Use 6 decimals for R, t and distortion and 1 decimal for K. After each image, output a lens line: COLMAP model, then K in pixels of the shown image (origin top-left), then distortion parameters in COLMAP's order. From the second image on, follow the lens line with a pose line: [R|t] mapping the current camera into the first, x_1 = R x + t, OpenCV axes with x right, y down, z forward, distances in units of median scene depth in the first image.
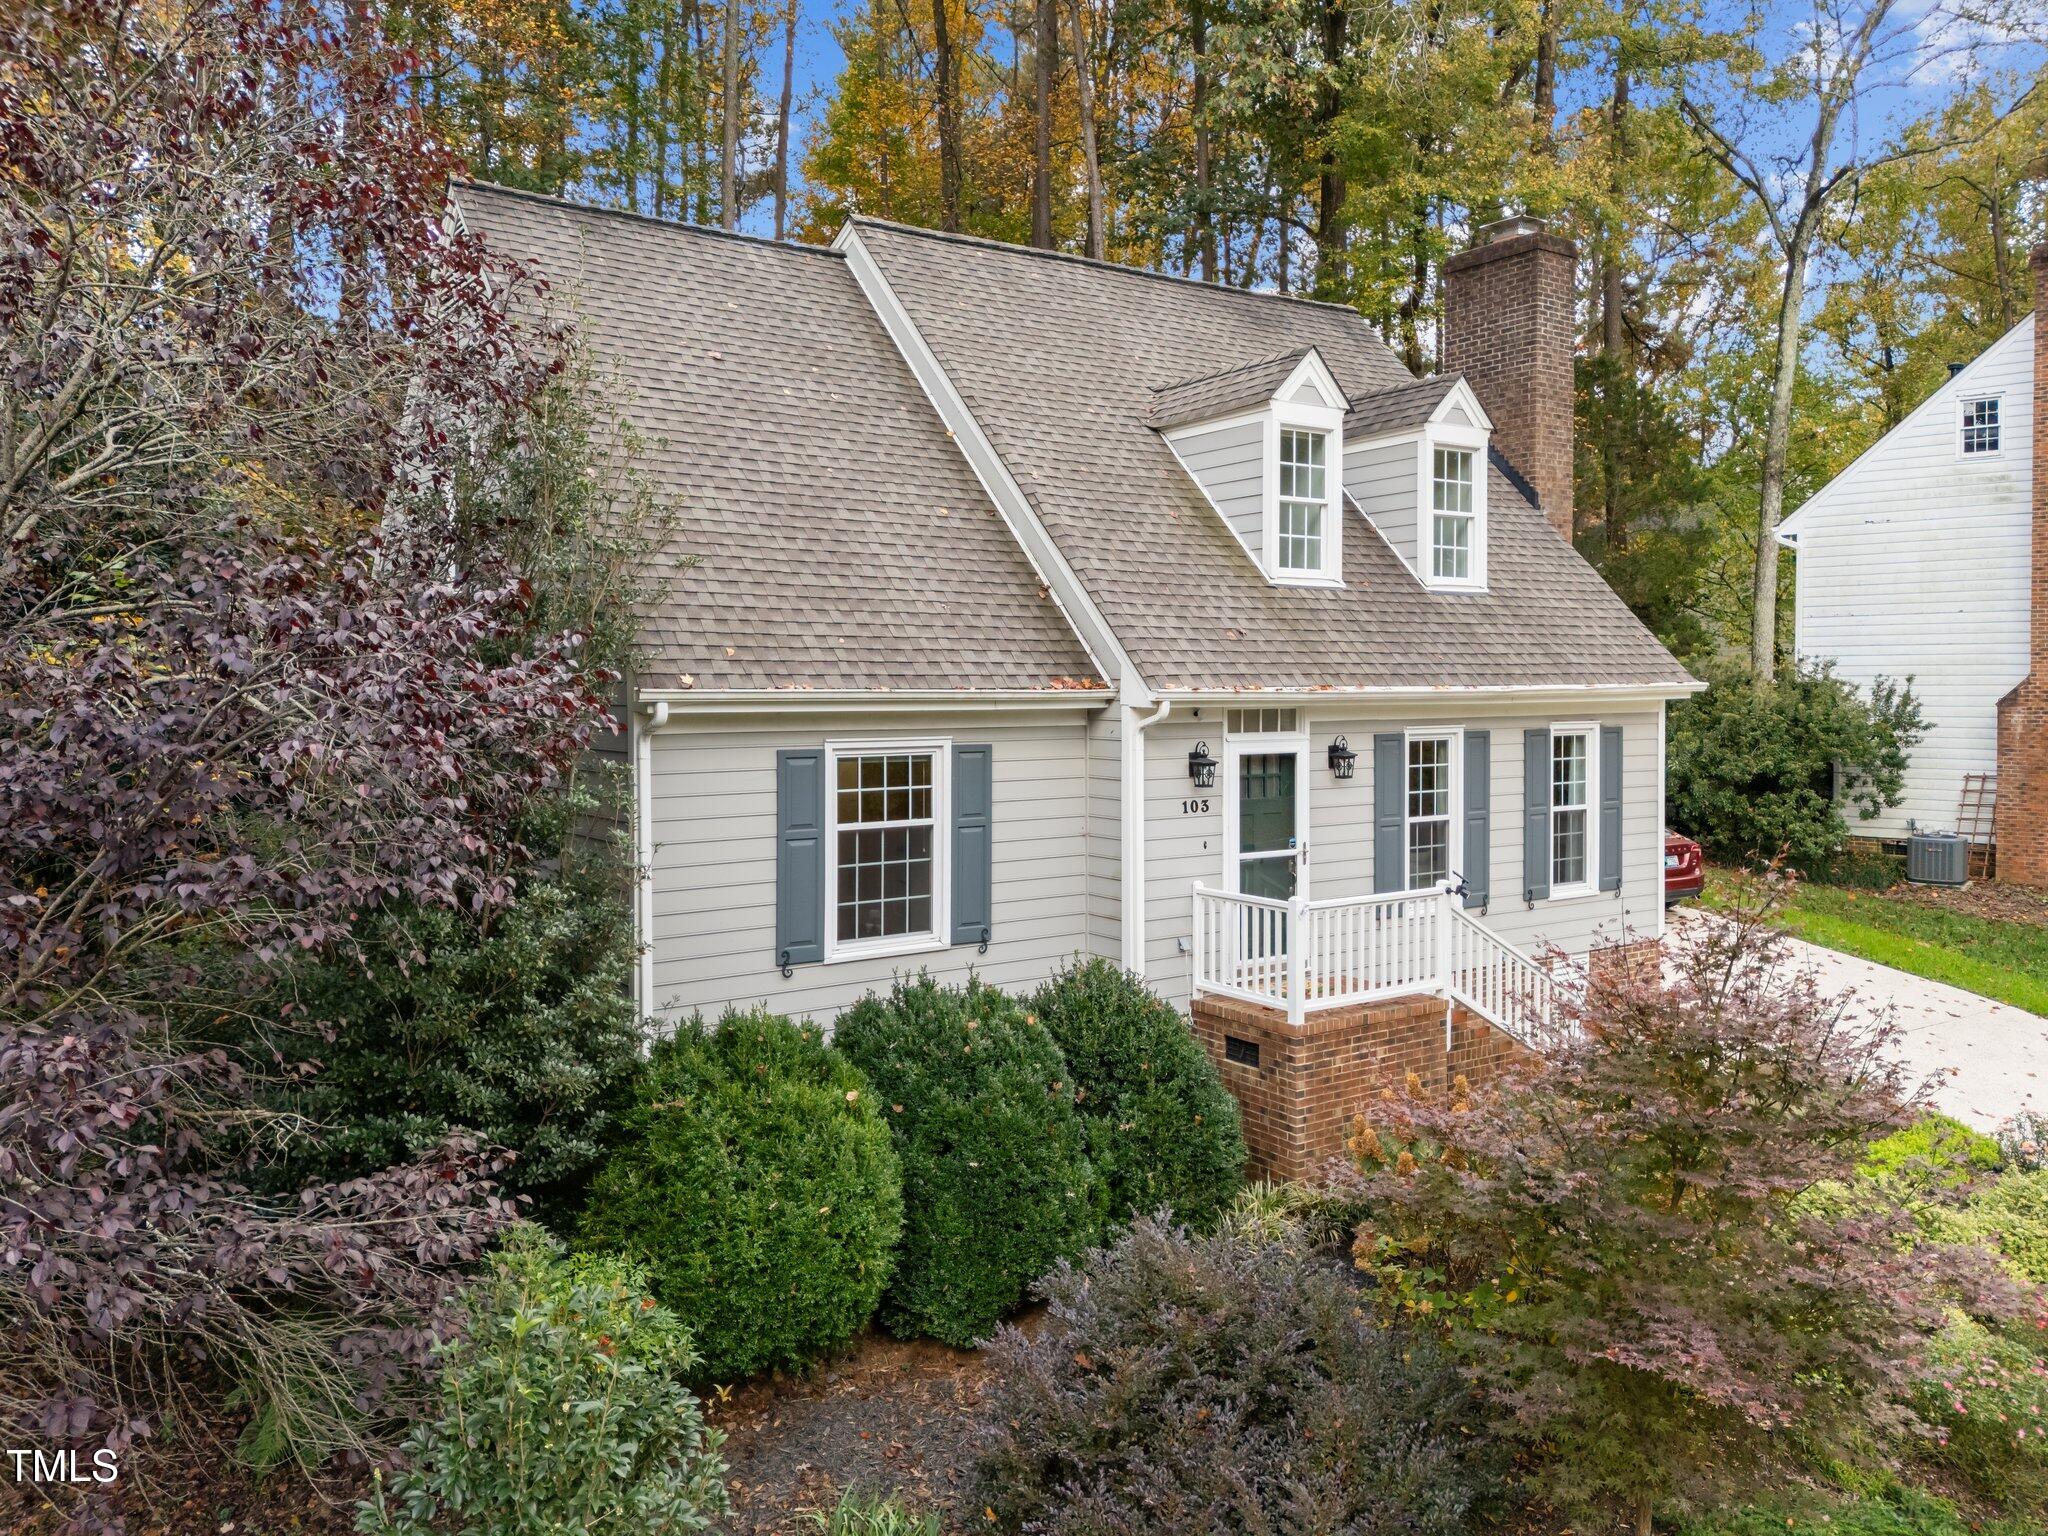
lens RADIAL K [[1442.3, 0, 1023.0], [0, 1442.3, 716.3], [0, 0, 1]] dist [0.072152, -0.000405]
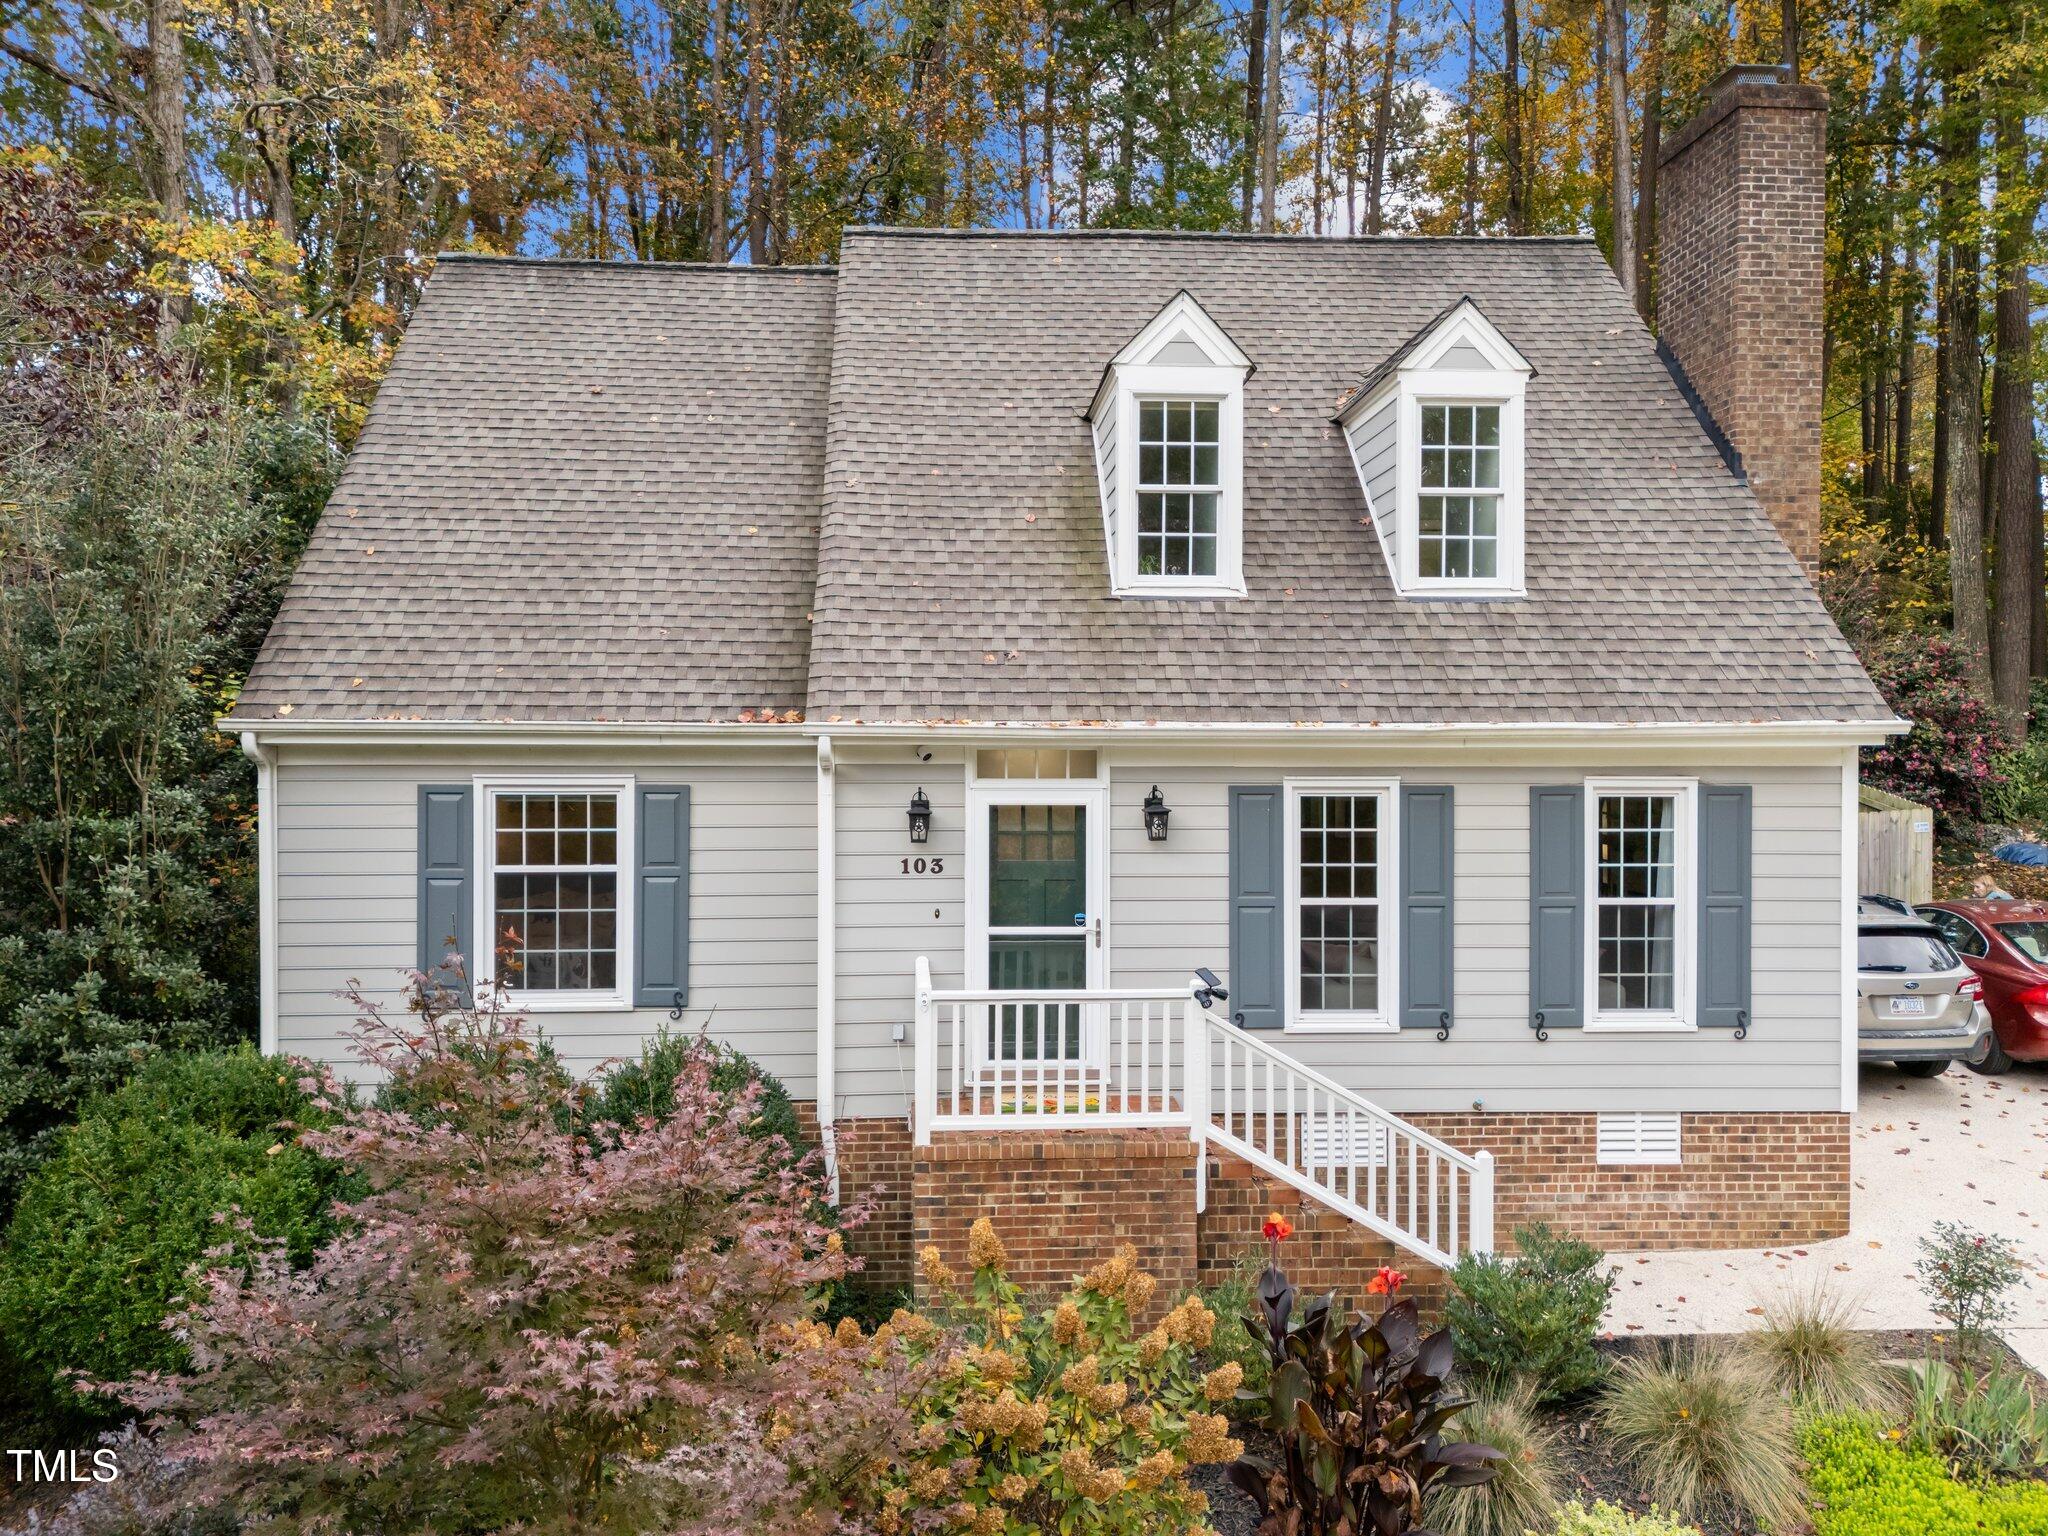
lens RADIAL K [[1441.7, 0, 1024.4], [0, 1441.7, 759.1], [0, 0, 1]] dist [0.067747, -0.001309]
pose [[0.868274, 0.010605, -0.495971, 0.574211], [-0.016282, 0.999842, -0.007125, 0.006055], [0.495817, 0.014262, 0.868310, 0.308969]]
